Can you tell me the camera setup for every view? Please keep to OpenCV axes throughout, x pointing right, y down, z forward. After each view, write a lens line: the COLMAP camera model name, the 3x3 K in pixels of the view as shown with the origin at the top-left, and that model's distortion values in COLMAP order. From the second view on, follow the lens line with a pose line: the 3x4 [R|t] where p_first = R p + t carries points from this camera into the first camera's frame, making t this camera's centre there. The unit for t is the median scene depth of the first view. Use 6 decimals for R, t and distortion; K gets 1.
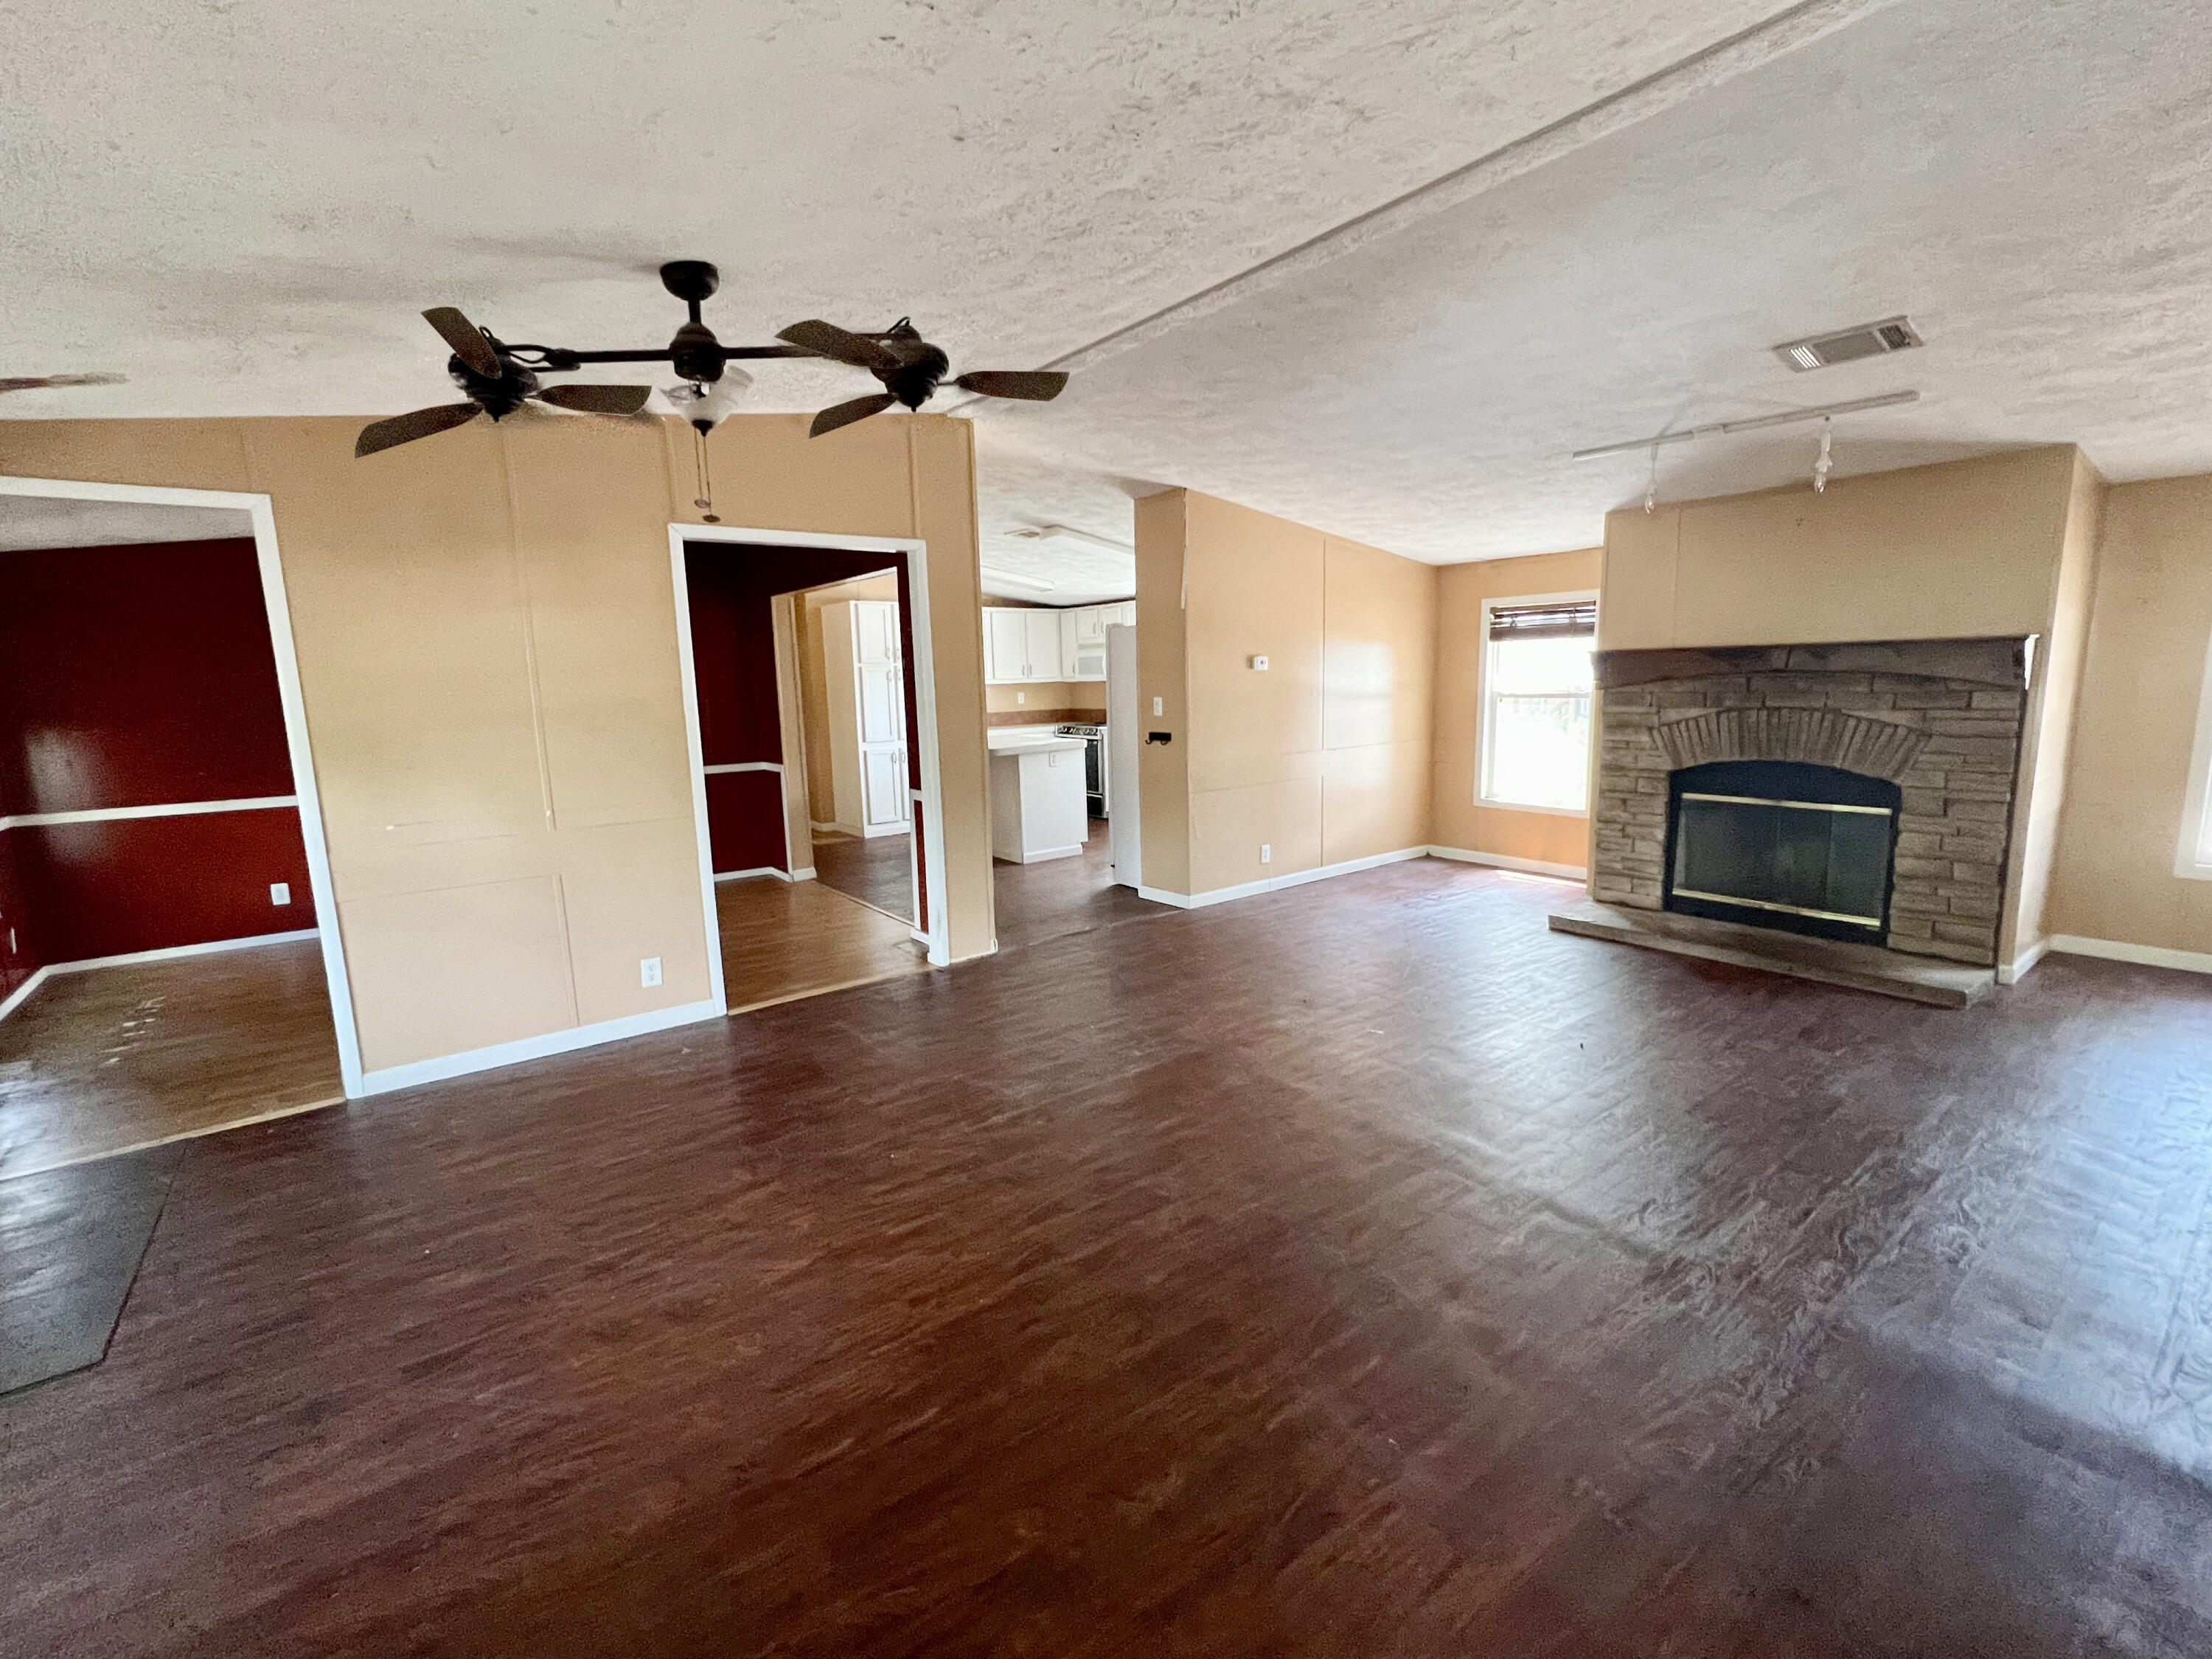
lens RADIAL K [[959.7, 0, 1098.3], [0, 959.7, 824.9], [0, 0, 1]] dist [-0.004746, 0.000858]
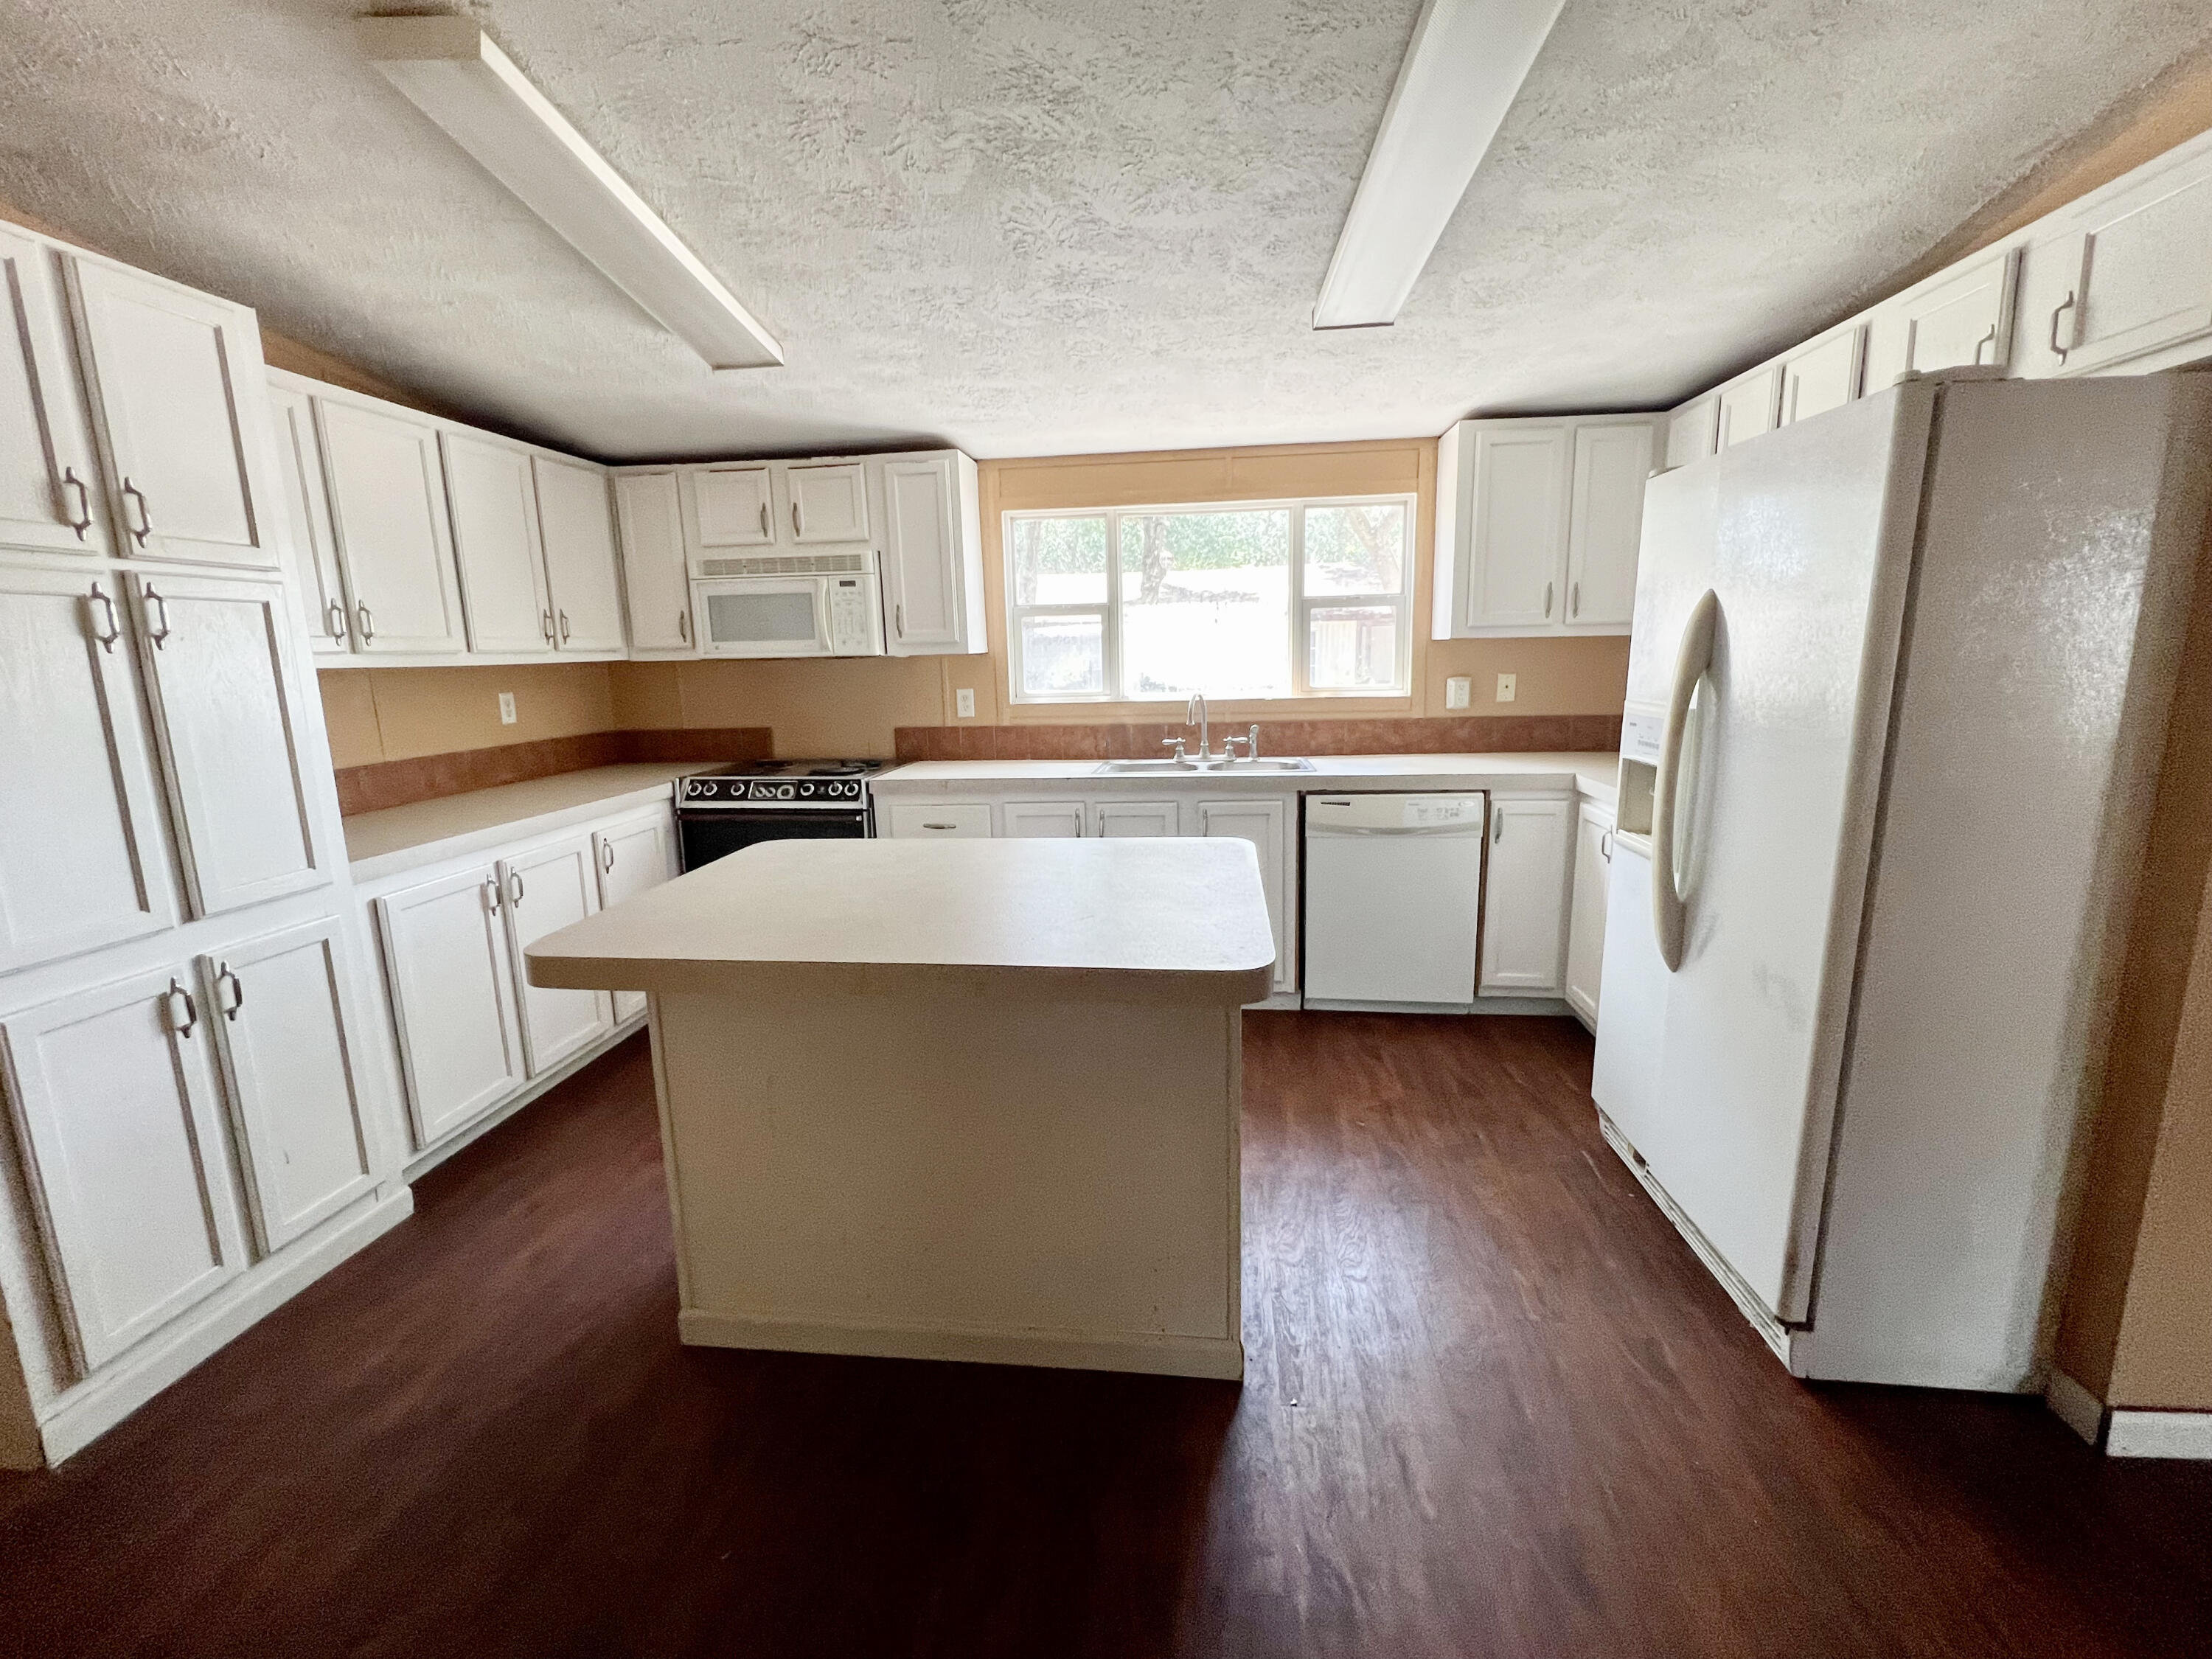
lens RADIAL K [[959.7, 0, 1105.9], [0, 959.7, 824.1], [0, 0, 1]] dist [-0.004746, 0.000858]
pose [[0.687444, -0.117730, 0.716631, -0.575114], [0.117727, 0.991786, 0.050001, -0.251793], [-0.716632, 0.049994, 0.695658, 1.849172]]
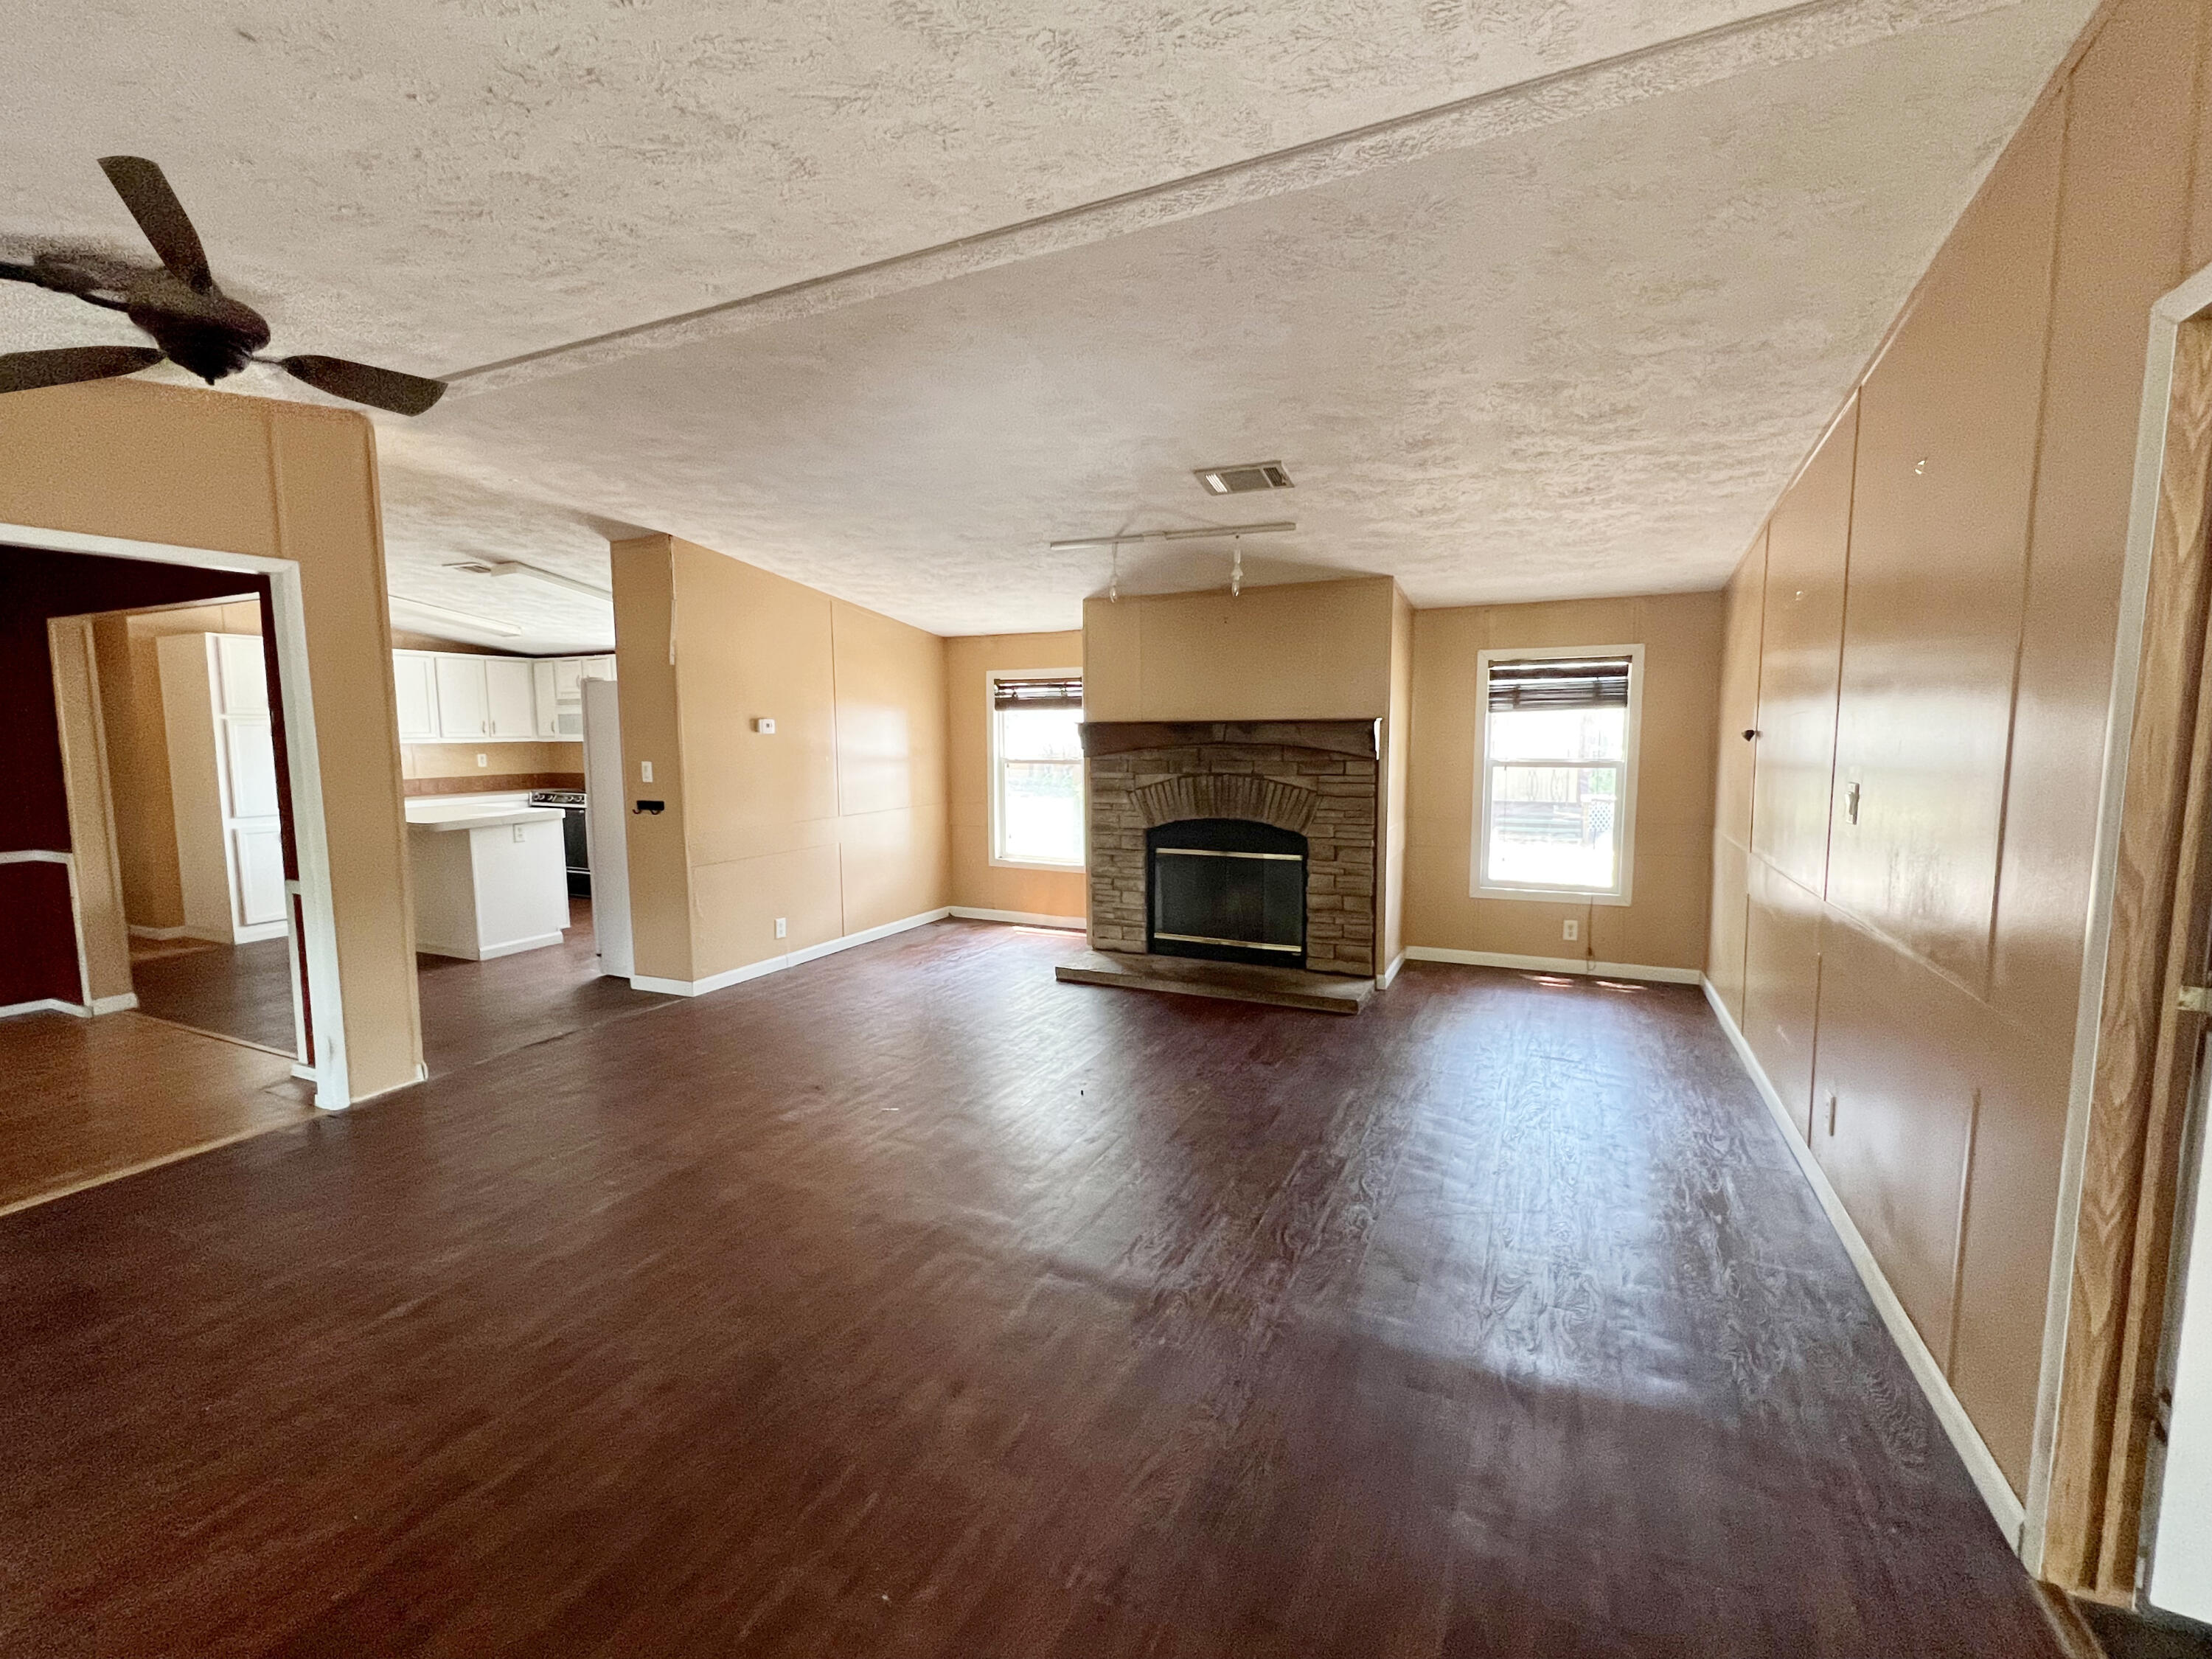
lens RADIAL K [[959.7, 0, 1106.1], [0, 959.7, 828.8], [0, 0, 1]] dist [-0.004746, 0.000858]
pose [[0.885505, -0.027346, 0.463825, 0.040714], [0.055235, 0.997383, -0.046647, -0.008781], [-0.461336, 0.066926, 0.884698, 0.027412]]
